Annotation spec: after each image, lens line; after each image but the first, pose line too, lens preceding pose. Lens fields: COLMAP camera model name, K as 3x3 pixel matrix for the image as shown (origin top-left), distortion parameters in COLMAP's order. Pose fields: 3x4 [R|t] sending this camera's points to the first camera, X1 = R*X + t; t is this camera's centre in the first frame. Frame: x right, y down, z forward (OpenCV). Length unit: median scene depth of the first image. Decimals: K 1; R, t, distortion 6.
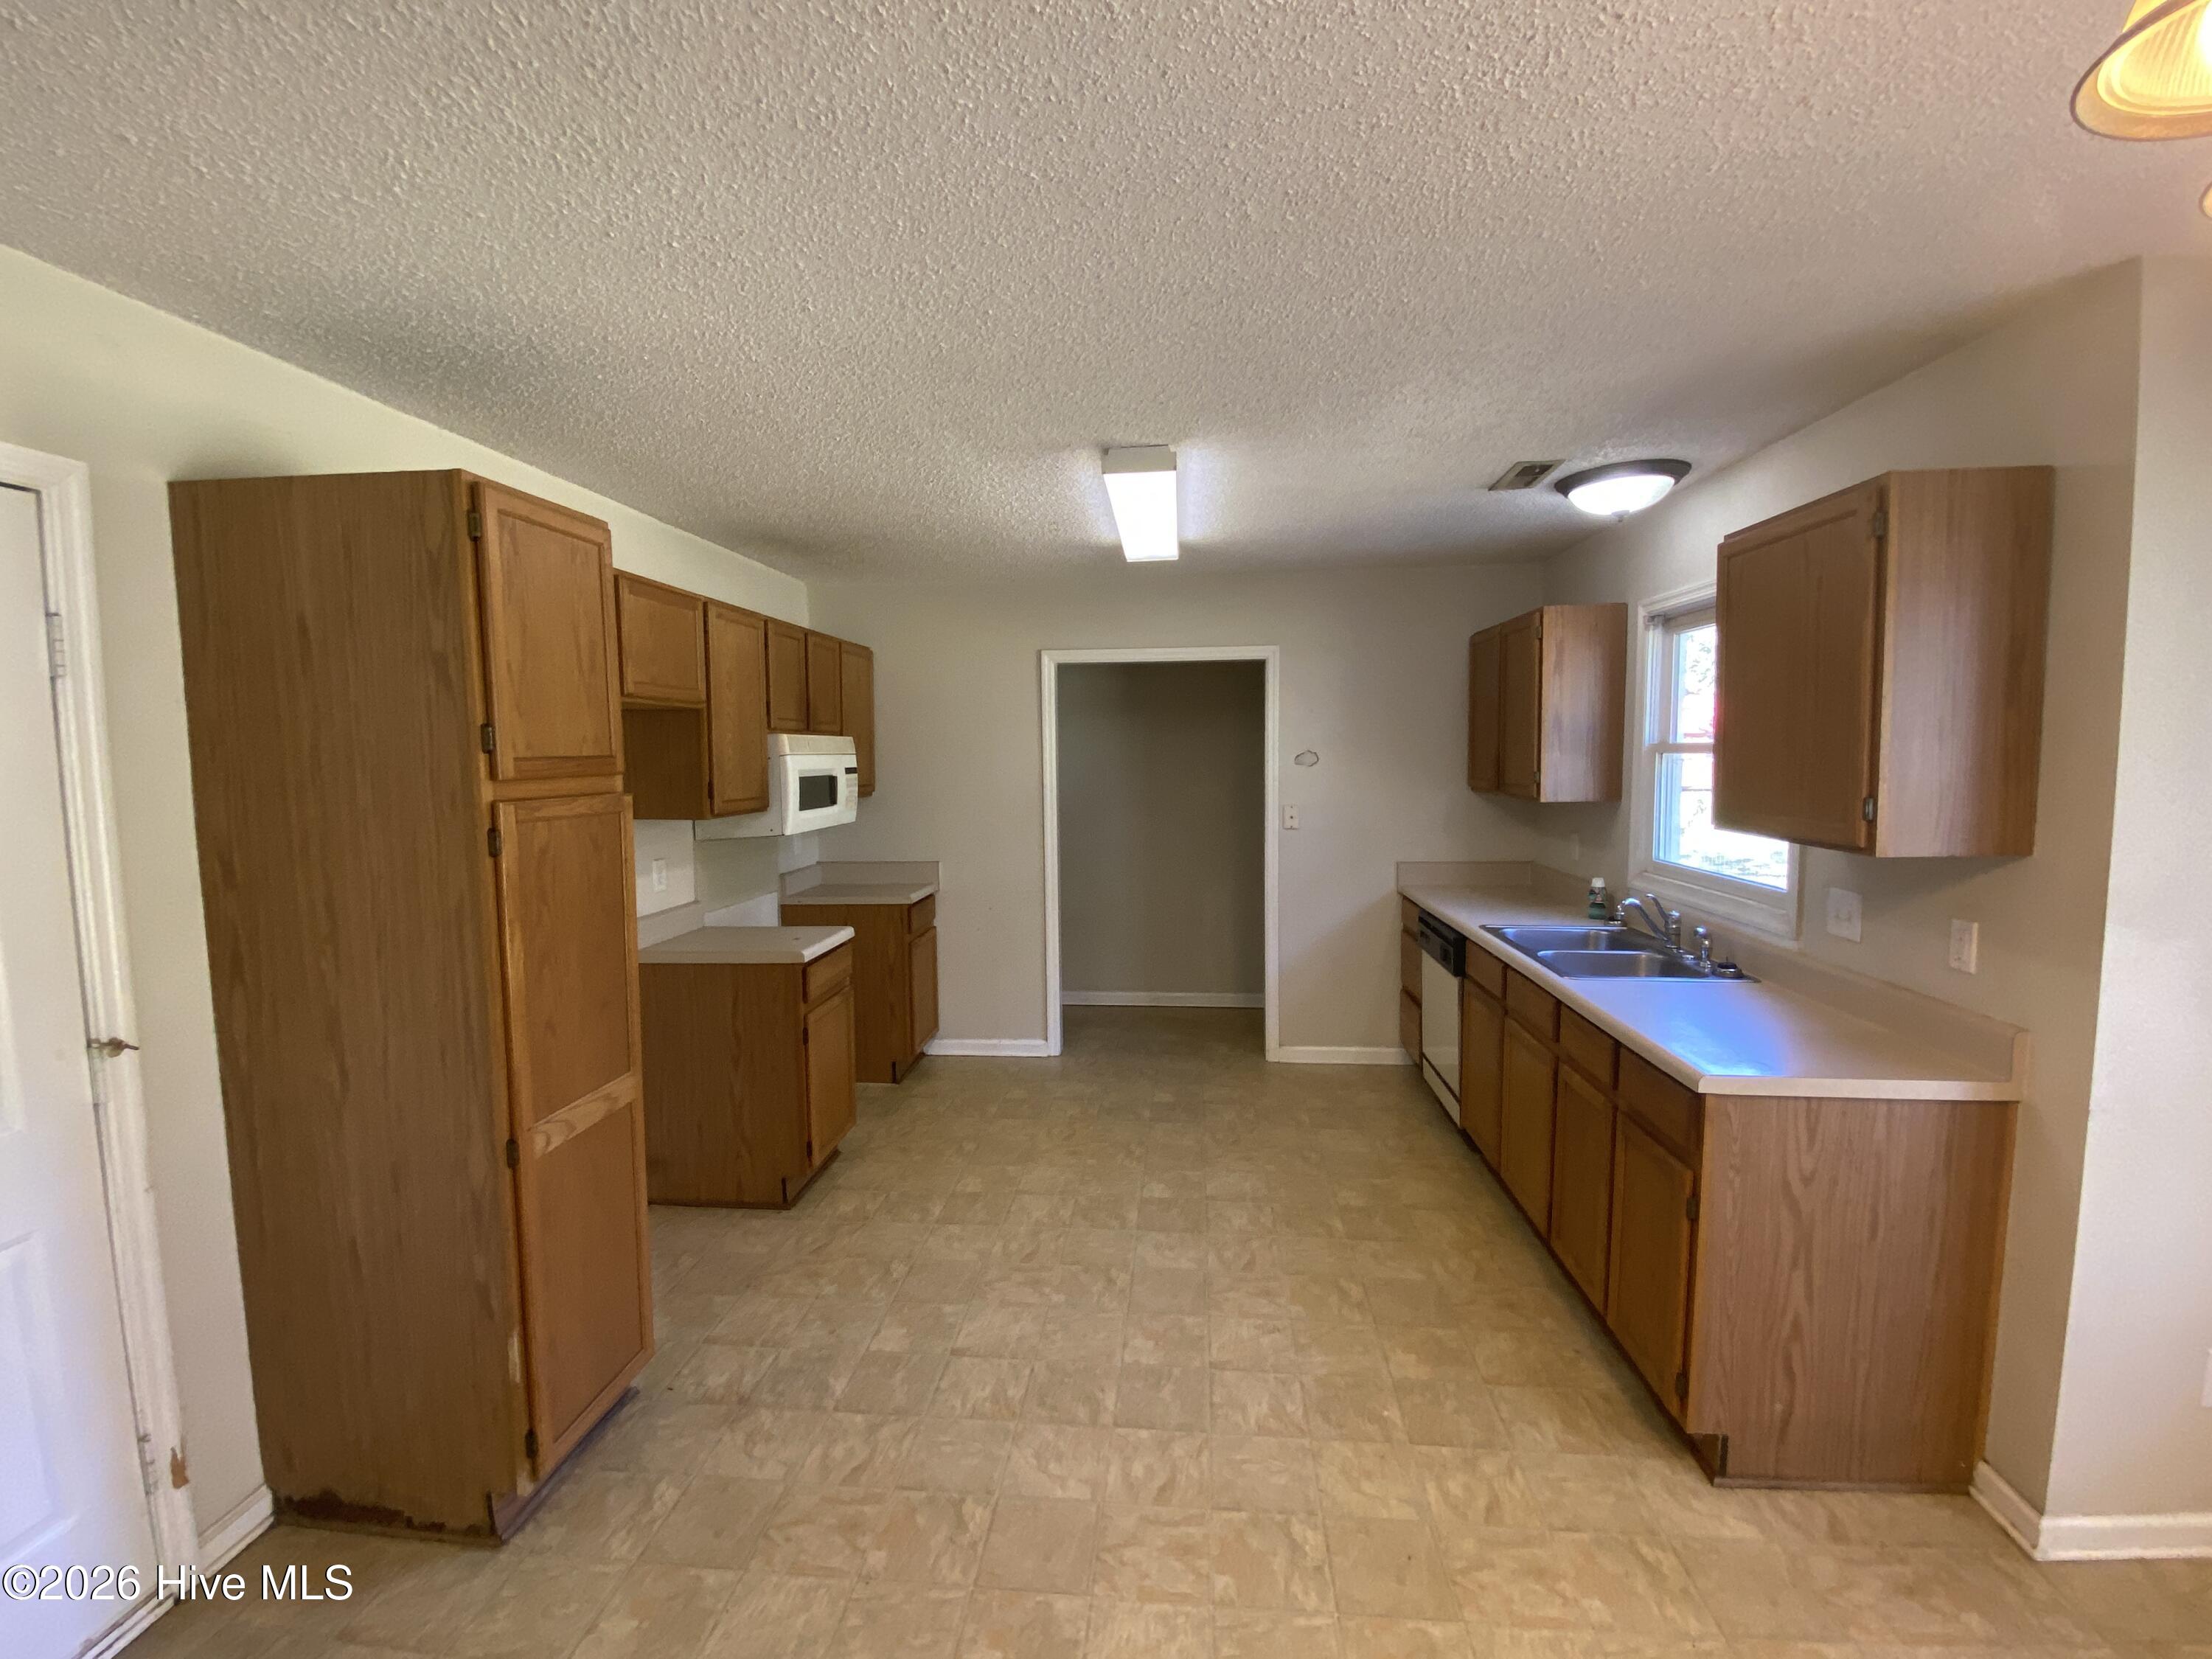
lens RADIAL K [[937.2, 0, 1106.0], [0, 937.2, 829.5], [0, 0, 1]] dist [0.001962, -0.013611]
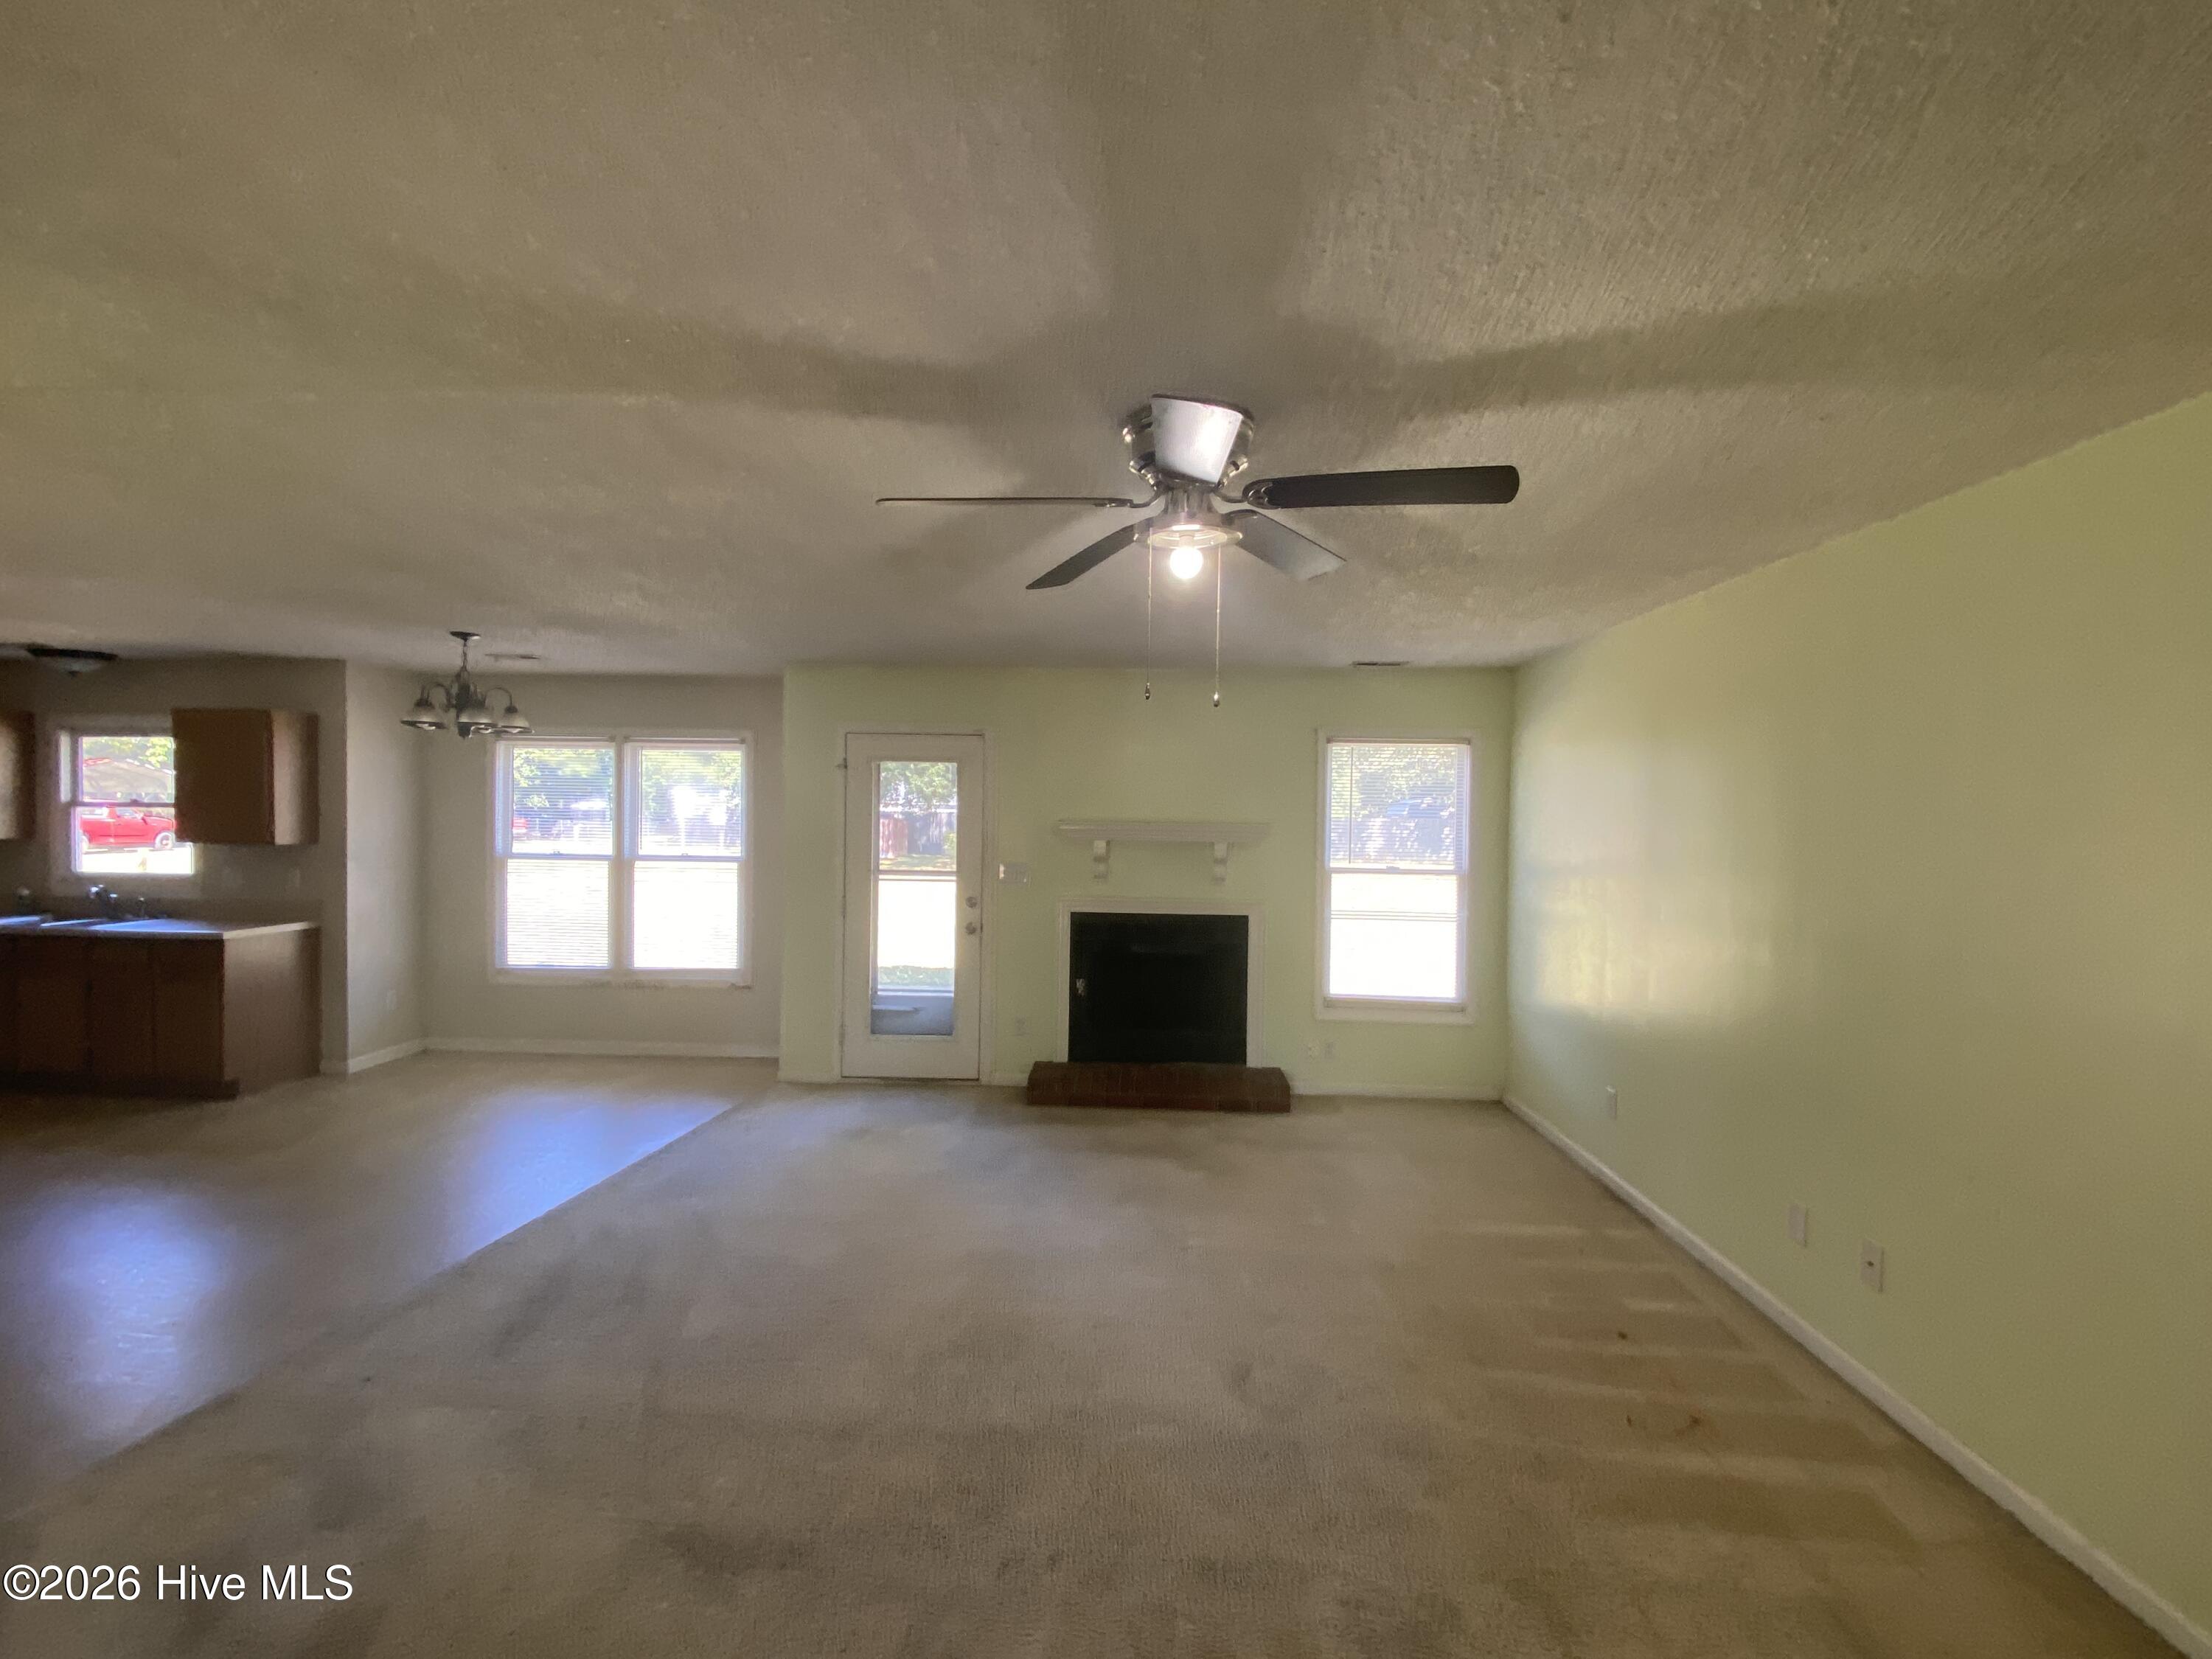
lens RADIAL K [[937.2, 0, 1106.0], [0, 937.2, 829.5], [0, 0, 1]] dist [0.001962, -0.013611]
pose [[-0.065420, -0.007185, 0.997832, -2.014400], [0.074172, 0.997173, 0.012044, 0.129601], [-0.995097, 0.074799, -0.064703, -1.235636]]
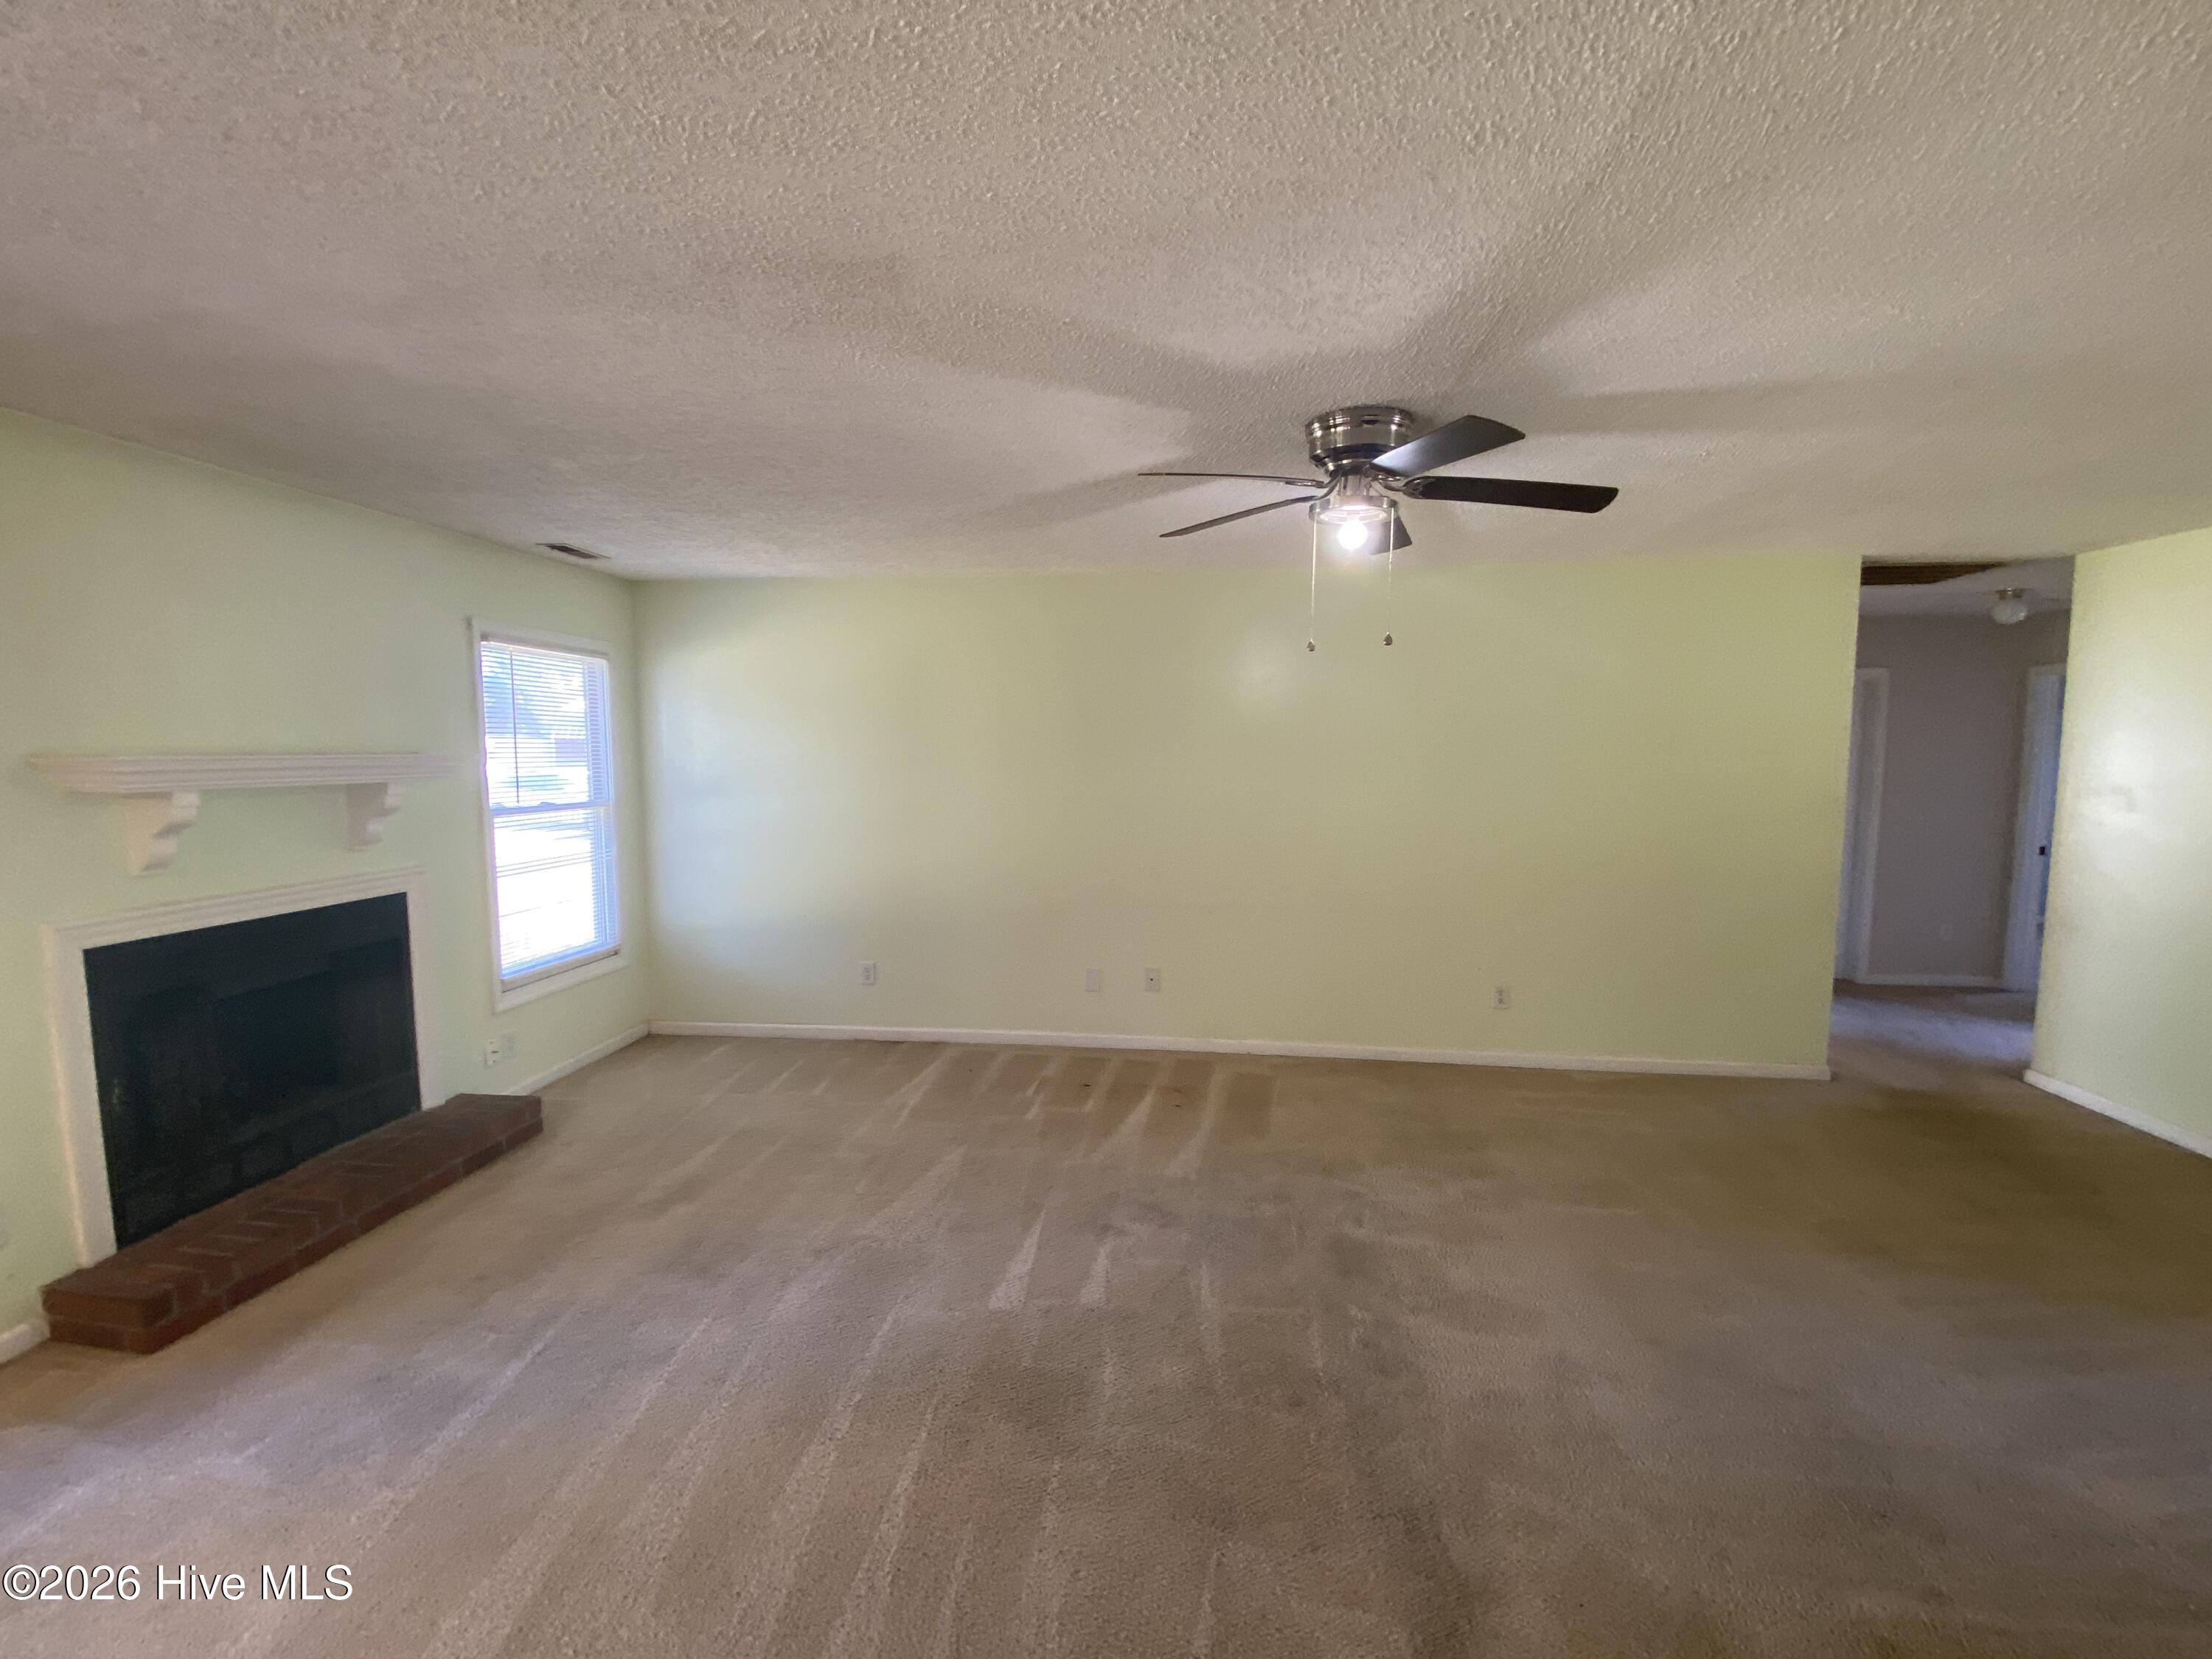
lens RADIAL K [[888.1, 0, 1107.0], [0, 888.1, 830.0], [0, 0, 1]] dist [0.013940, -0.016724]
pose [[-0.999811, 0.009959, 0.016690, -0.716873], [0.012800, 0.983614, 0.179835, 0.034091], [-0.014626, 0.180014, -0.983555, -0.152285]]
